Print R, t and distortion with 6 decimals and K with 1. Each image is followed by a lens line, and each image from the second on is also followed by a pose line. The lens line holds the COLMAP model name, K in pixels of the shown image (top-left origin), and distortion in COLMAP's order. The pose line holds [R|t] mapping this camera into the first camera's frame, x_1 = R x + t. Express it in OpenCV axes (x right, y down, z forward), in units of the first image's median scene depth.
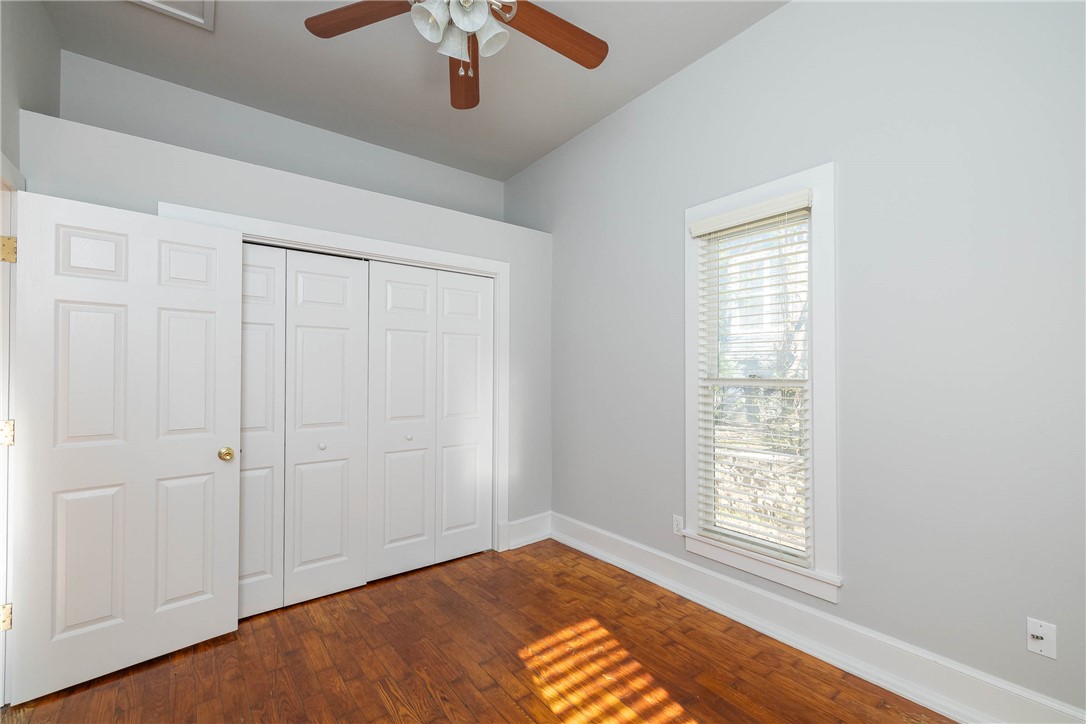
lens RADIAL K [[477.1, 0, 549.9], [0, 477.1, 368.0], [0, 0, 1]] dist [-0.001688, 0.000657]
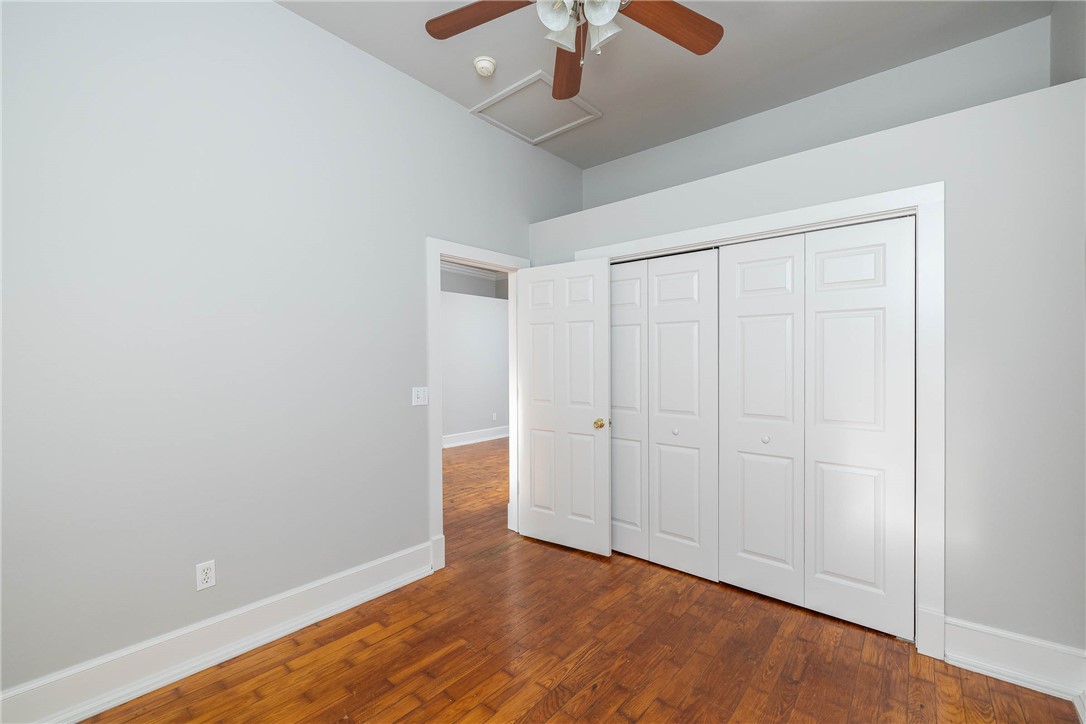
lens RADIAL K [[477.1, 0, 548.8], [0, 477.1, 363.3], [0, 0, 1]] dist [-0.001688, 0.000657]
pose [[0.161122, 0.000193, -0.986934, 0.589205], [0.004789, 0.999988, 0.000978, 0.006474], [0.986923, -0.004884, 0.161119, 0.580299]]
